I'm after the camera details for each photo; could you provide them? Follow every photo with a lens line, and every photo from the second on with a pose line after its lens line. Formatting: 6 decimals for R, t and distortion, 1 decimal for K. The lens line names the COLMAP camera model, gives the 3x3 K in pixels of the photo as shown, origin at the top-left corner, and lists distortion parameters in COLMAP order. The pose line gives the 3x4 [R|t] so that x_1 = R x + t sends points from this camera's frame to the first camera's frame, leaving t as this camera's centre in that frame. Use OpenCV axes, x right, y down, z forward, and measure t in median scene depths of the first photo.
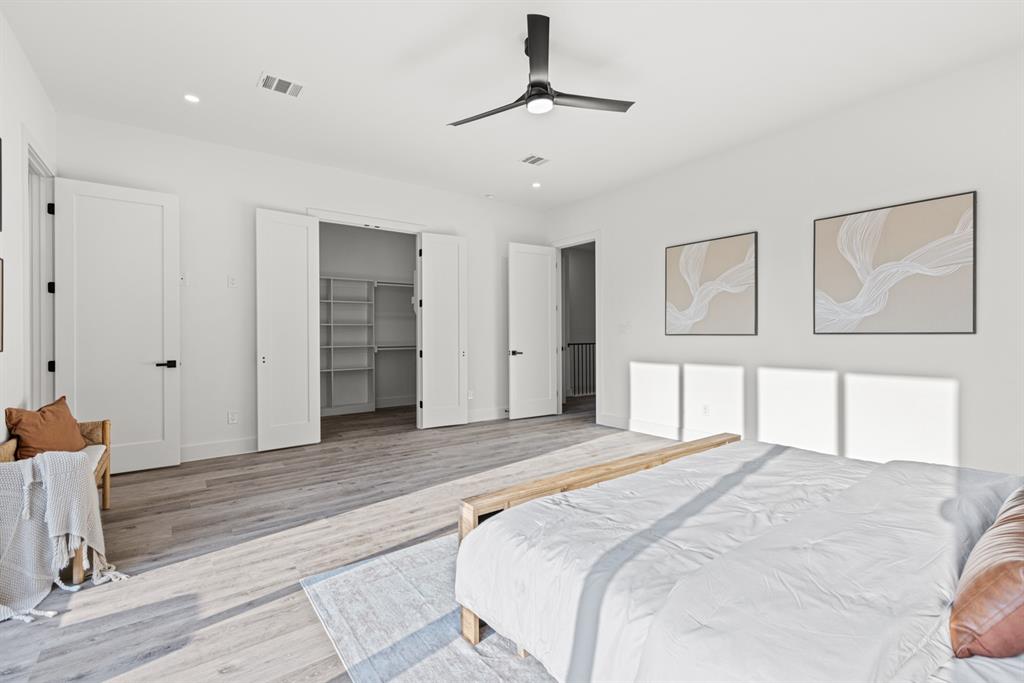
lens RADIAL K [[458.9, 0, 508.7], [0, 458.9, 338.1], [0, 0, 1]] dist [-0.002434, -0.000101]
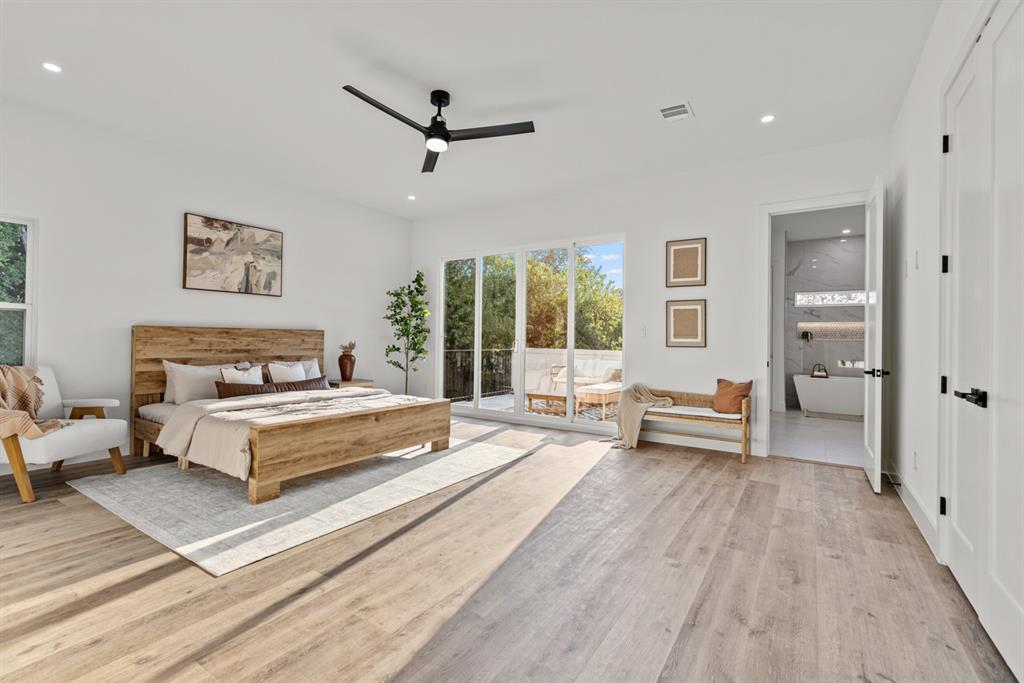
lens RADIAL K [[458.9, 0, 511.9], [0, 458.9, 337.8], [0, 0, 1]] dist [-0.002434, -0.000101]
pose [[-0.940603, 0.005299, -0.339466, 0.227914], [0.006523, 0.999976, -0.002465, -0.009531], [0.339445, -0.004533, -0.940615, 1.736900]]
